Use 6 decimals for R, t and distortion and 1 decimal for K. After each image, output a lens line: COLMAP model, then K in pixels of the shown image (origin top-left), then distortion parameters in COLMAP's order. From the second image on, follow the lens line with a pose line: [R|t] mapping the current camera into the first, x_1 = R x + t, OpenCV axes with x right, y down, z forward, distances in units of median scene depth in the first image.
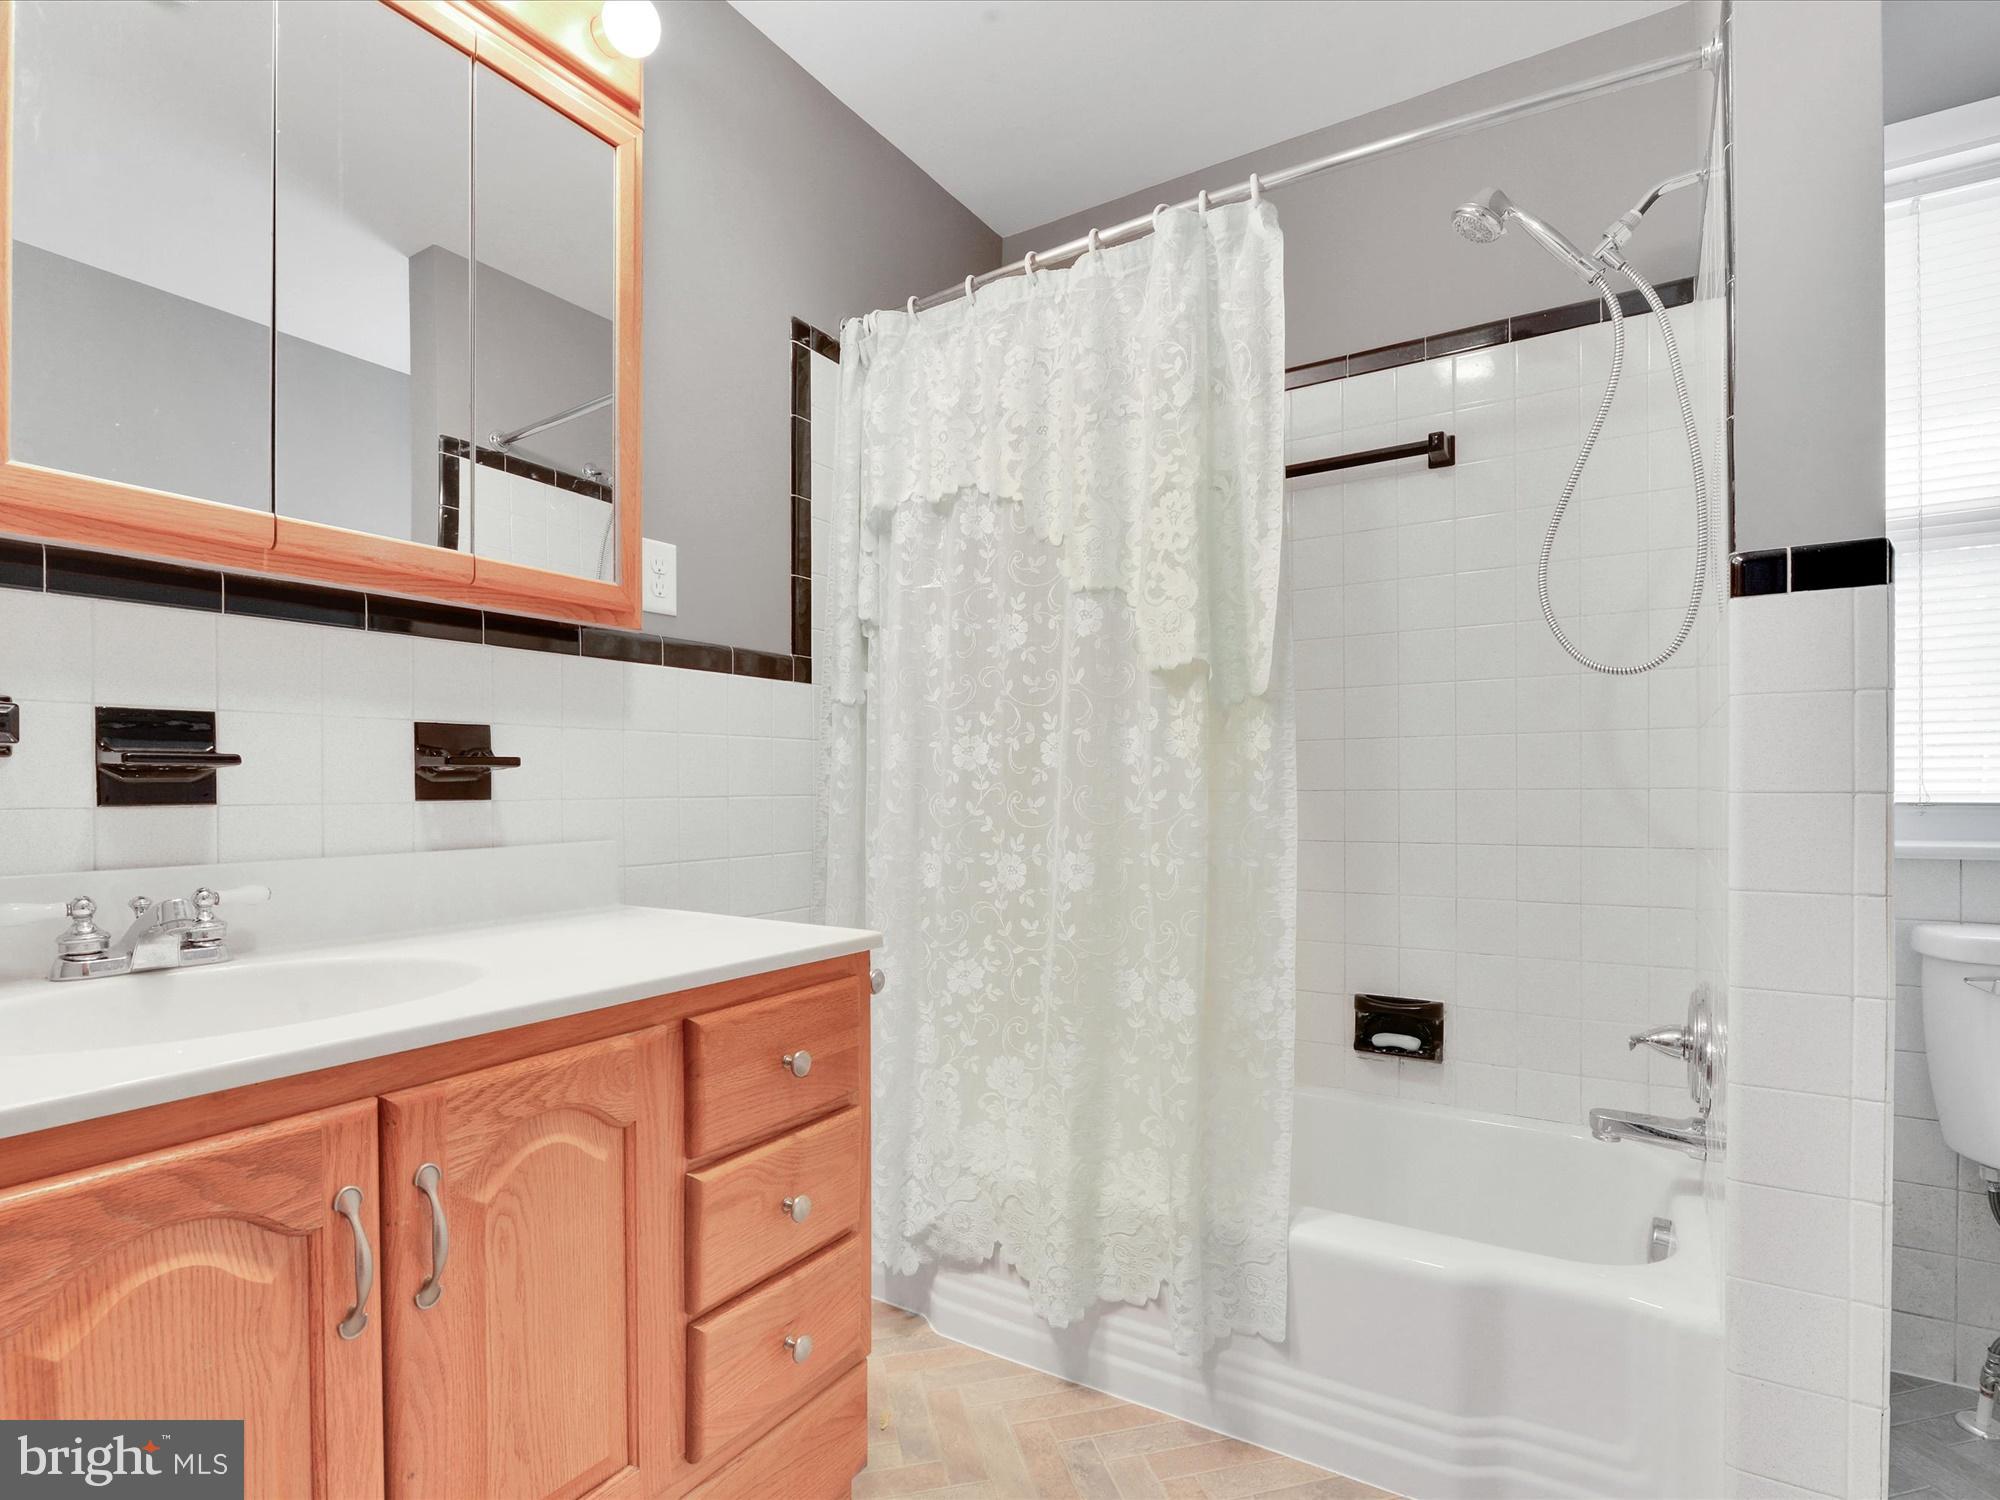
lens RADIAL K [[1002.2, 0, 1005.7], [0, 1002.2, 796.4], [0, 0, 1]] dist [-0.001781, -0.000625]
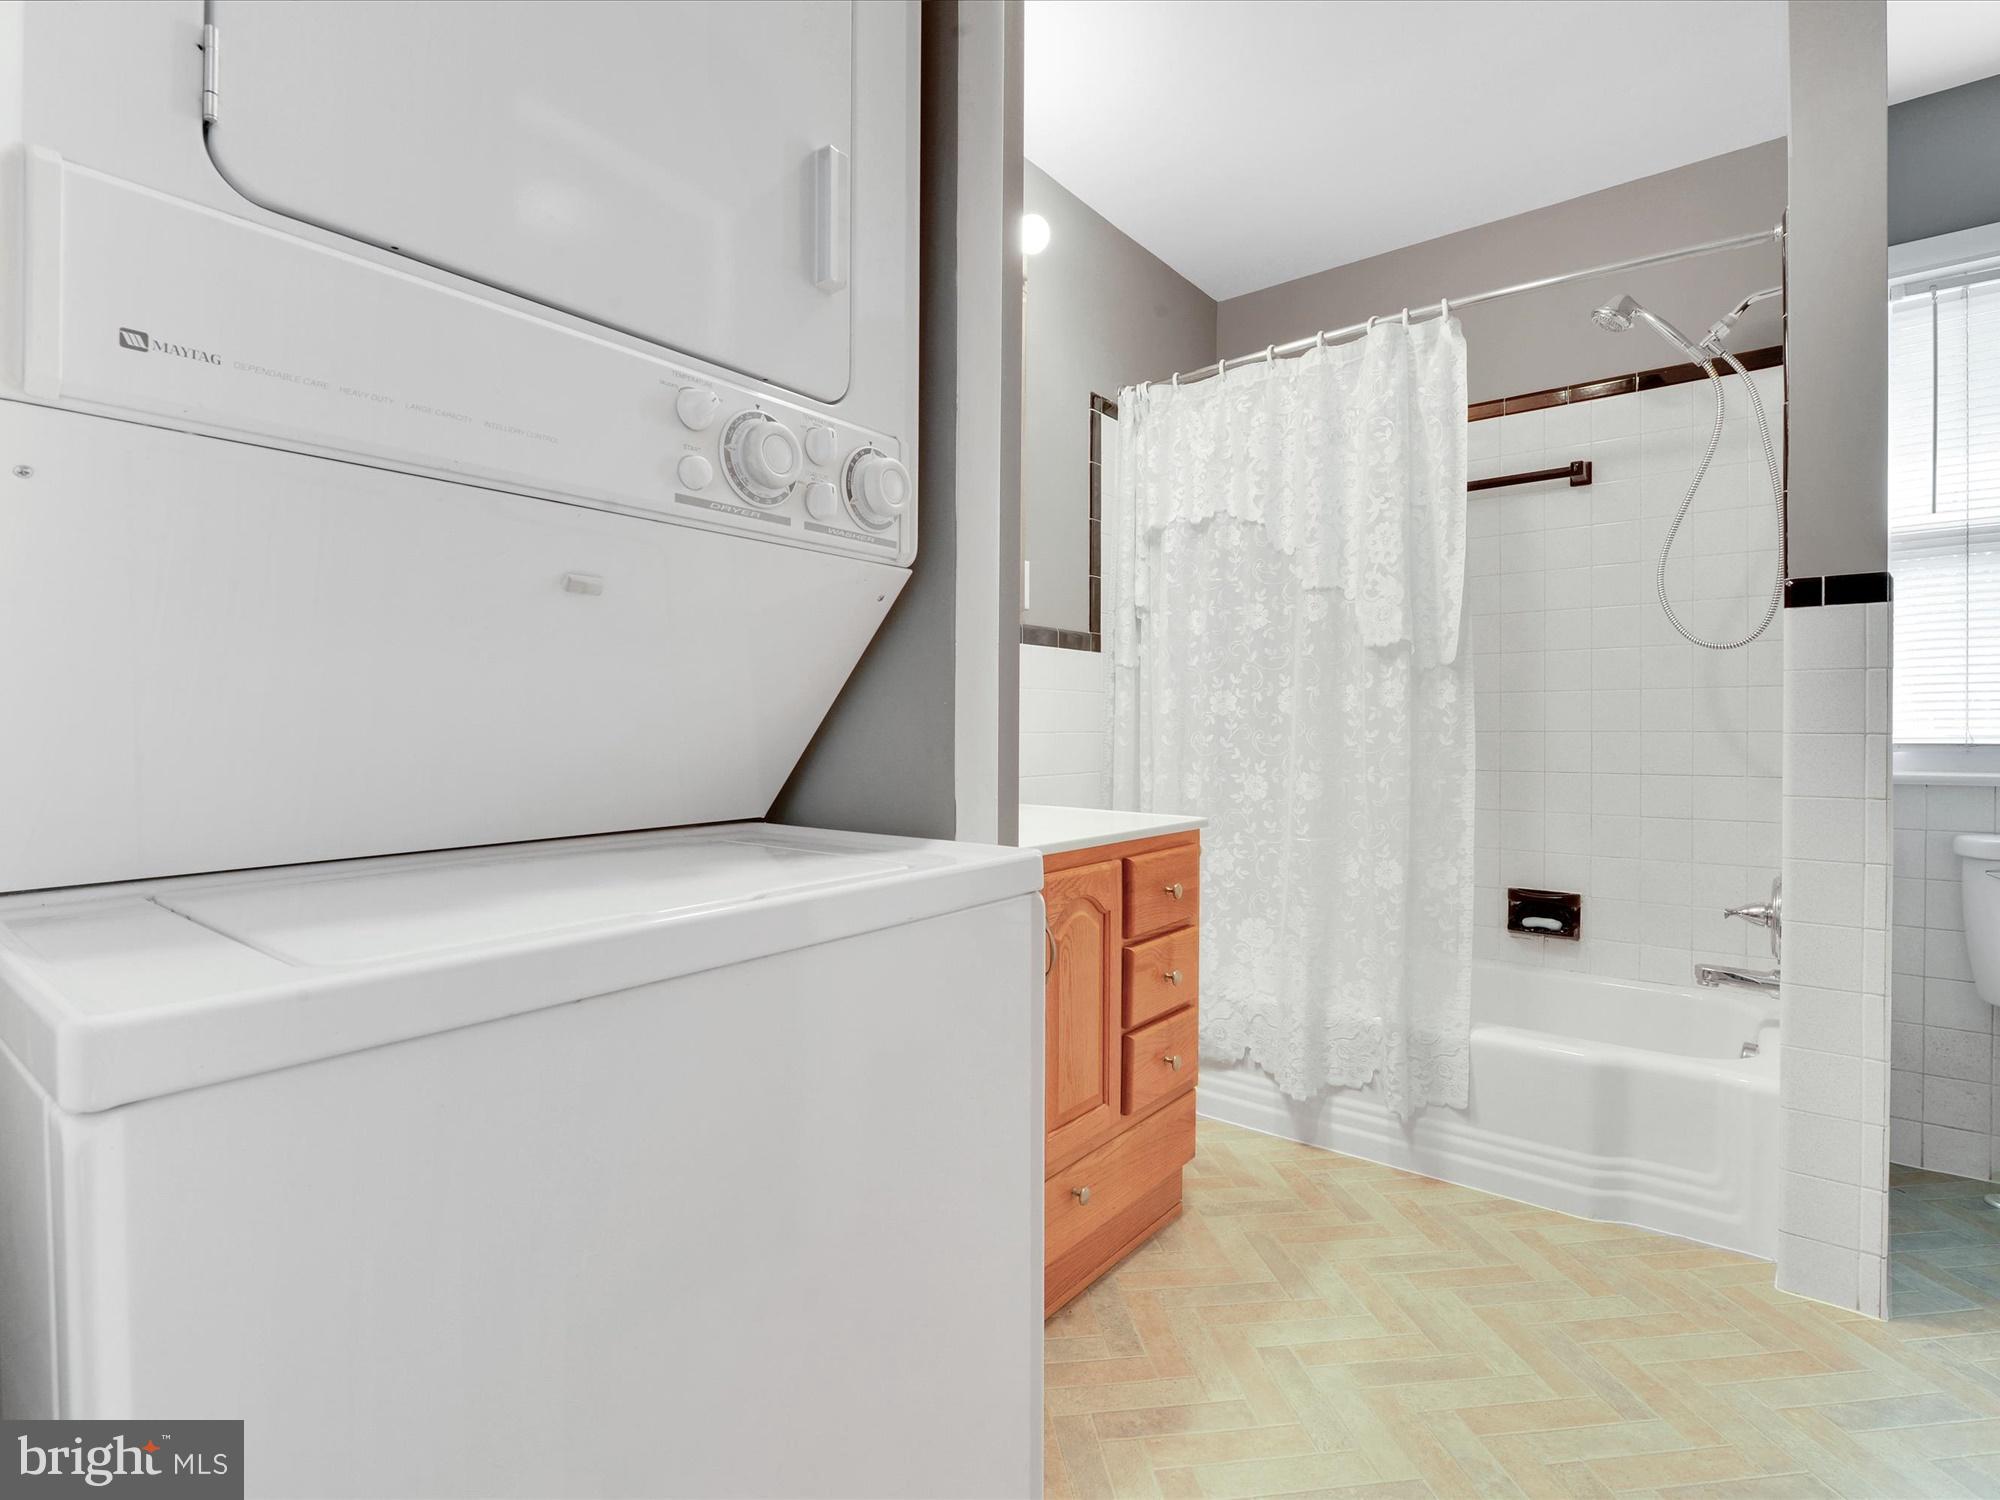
lens RADIAL K [[986.7, 0, 988.5], [0, 986.7, 732.6], [0, 0, 1]] dist [-0.002160, -0.000819]
pose [[0.992816, 0.007063, -0.119439, -0.213296], [-0.007738, 0.999957, -0.005187, 0.008696], [0.119397, 0.006074, 0.992828, -0.445010]]
